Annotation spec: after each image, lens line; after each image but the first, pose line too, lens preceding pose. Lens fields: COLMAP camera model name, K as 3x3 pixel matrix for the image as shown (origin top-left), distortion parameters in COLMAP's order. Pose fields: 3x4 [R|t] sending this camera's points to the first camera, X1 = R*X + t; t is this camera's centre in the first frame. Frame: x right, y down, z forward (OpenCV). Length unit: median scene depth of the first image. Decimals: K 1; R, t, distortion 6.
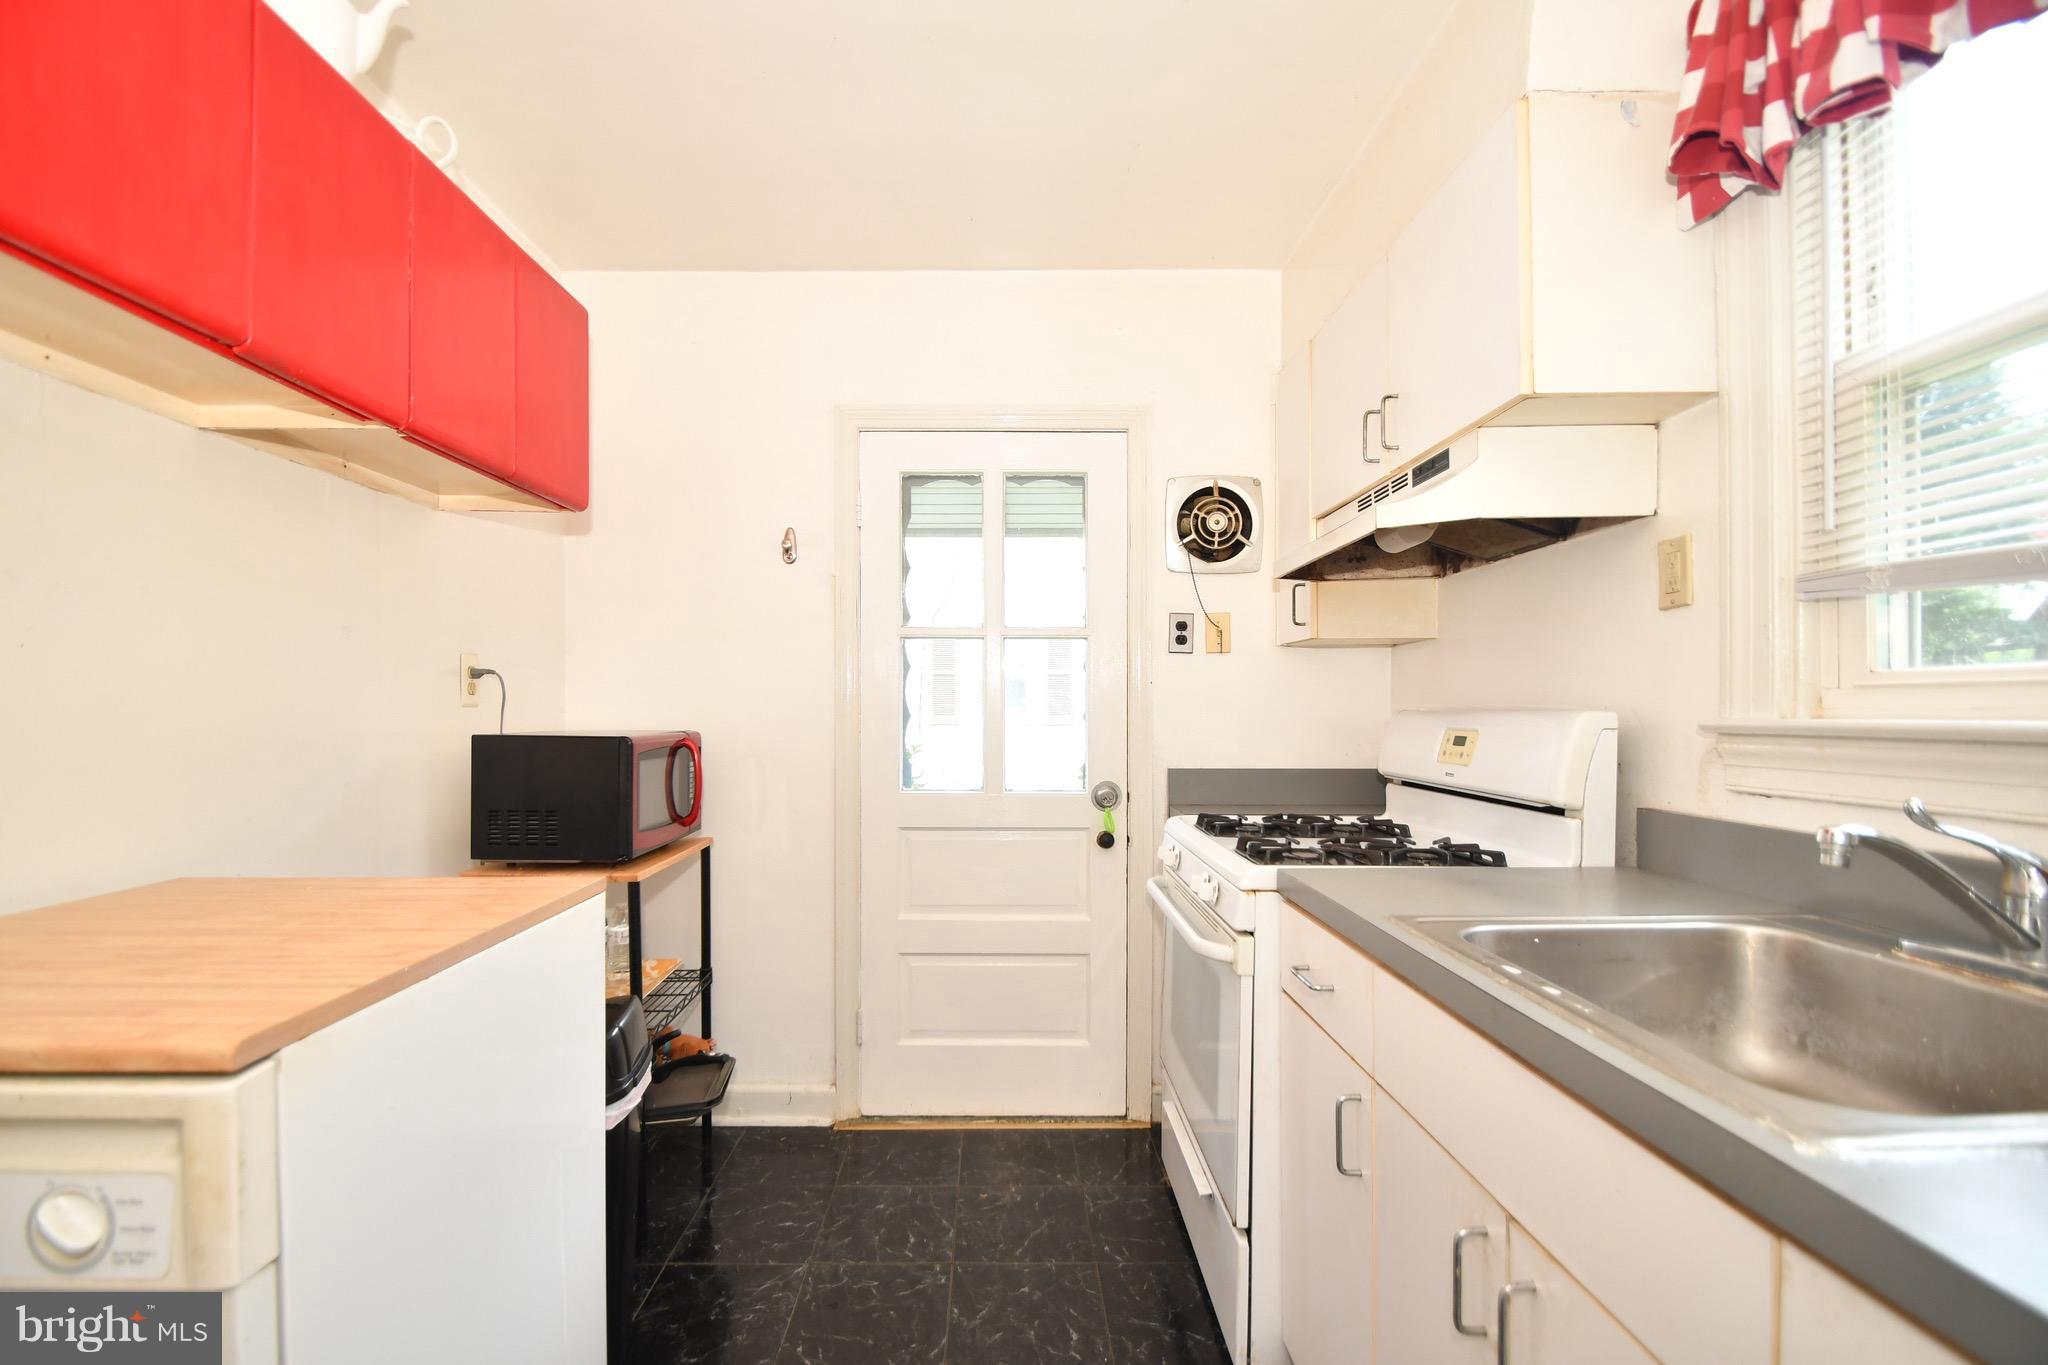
lens RADIAL K [[901.4, 0, 1017.7], [0, 901.4, 711.0], [0, 0, 1]] dist [0.003901, -0.011334]
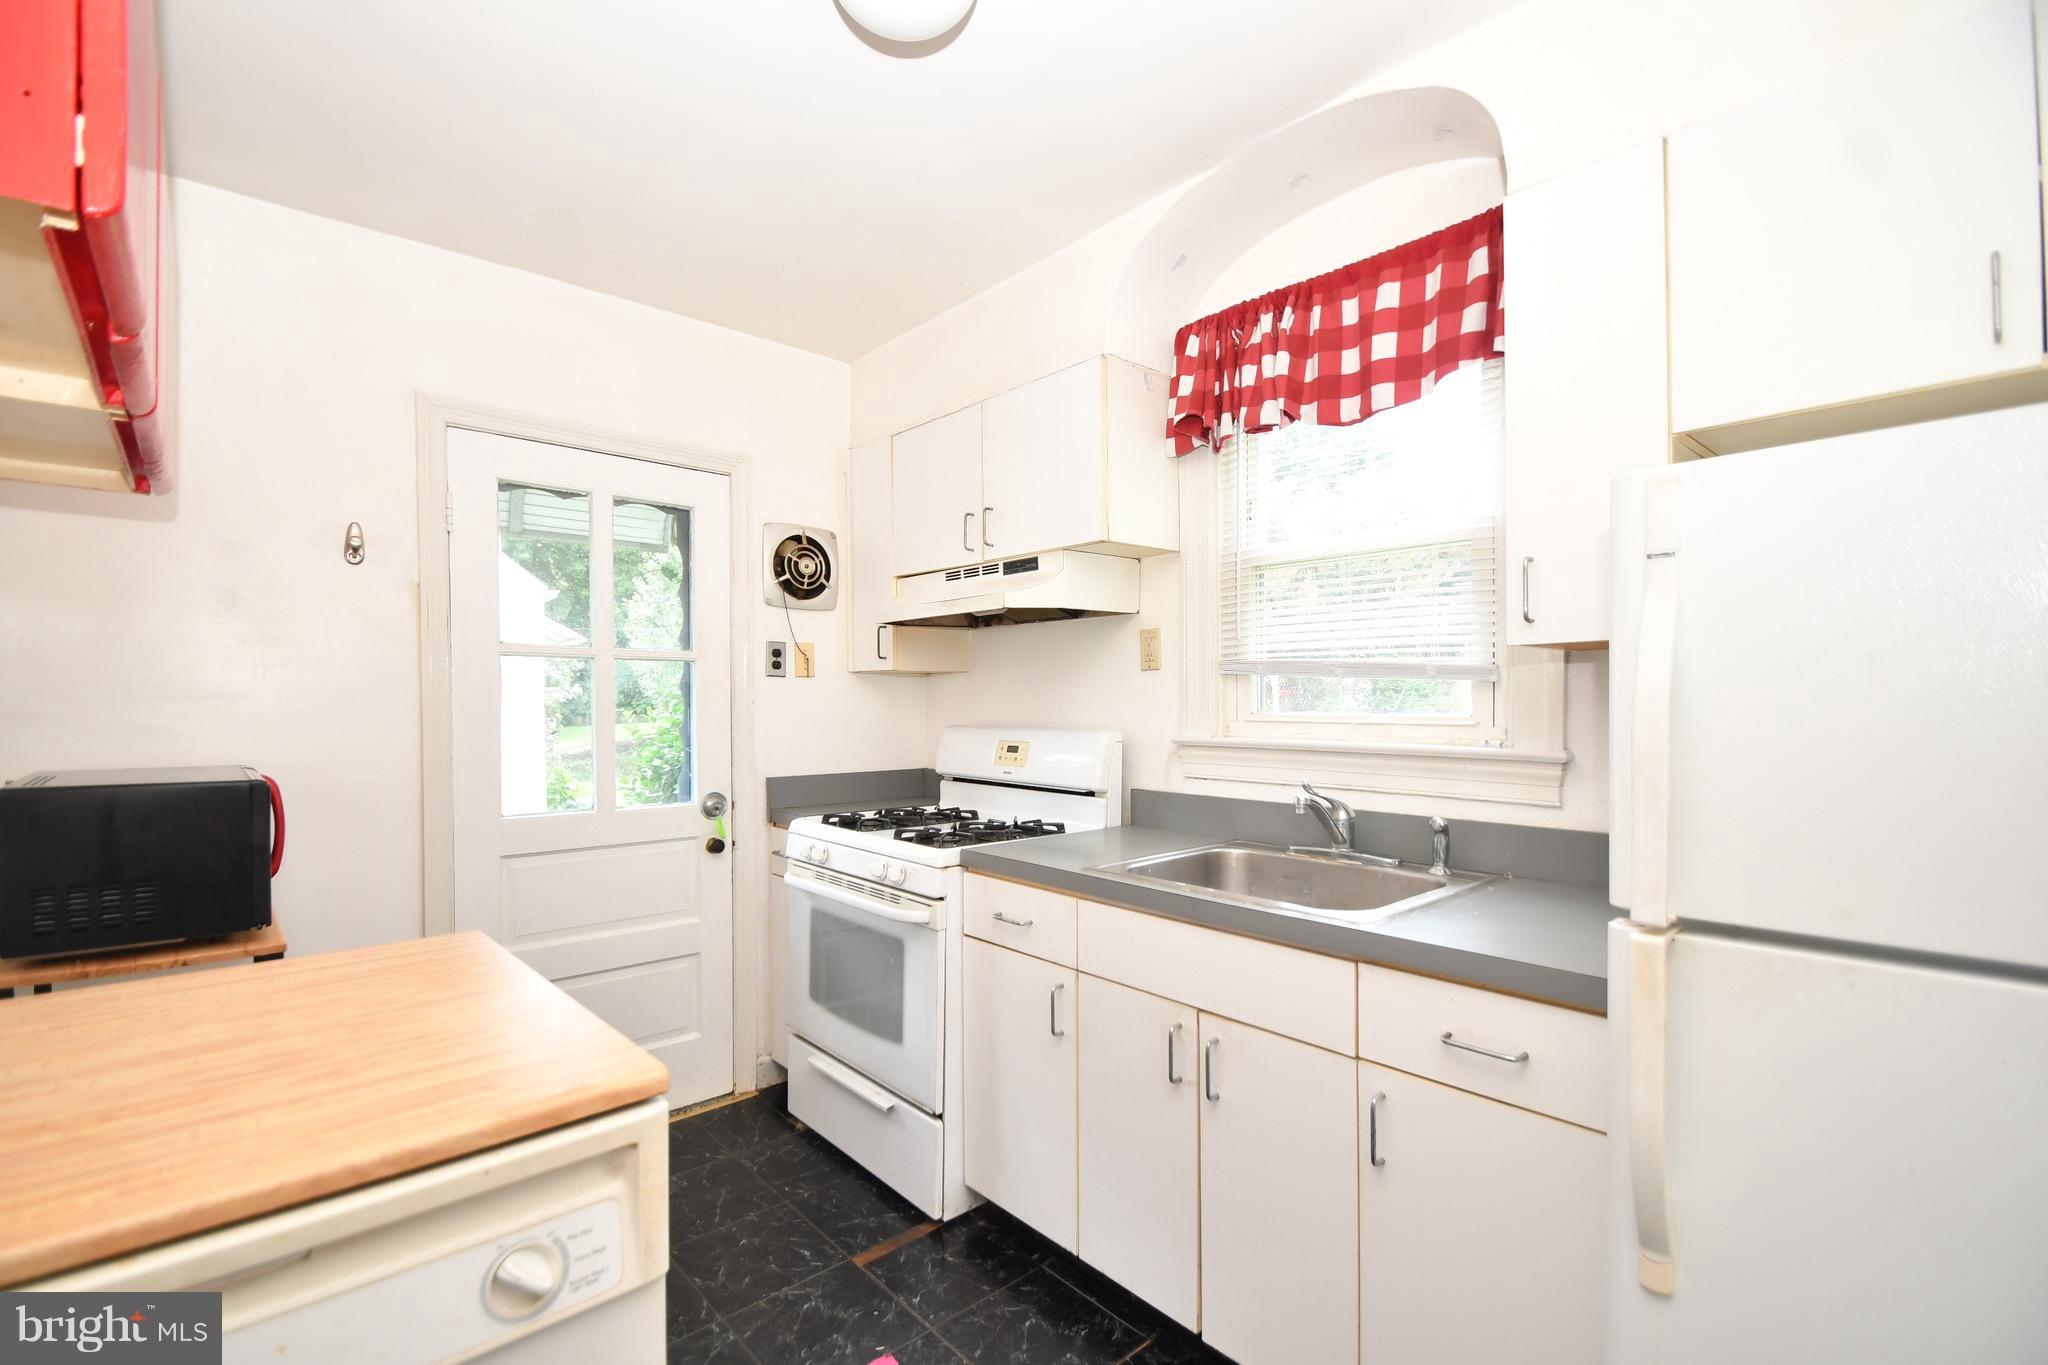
lens RADIAL K [[890.0, 0, 1024.0], [0, 890.0, 702.0], [0, 0, 1]] dist [-0.000782, -0.010523]
pose [[0.747447, -0.000276, 0.664321, -0.482384], [-0.000845, 0.999999, 0.001366, -0.048024], [-0.664321, -0.001582, 0.747446, -0.082831]]
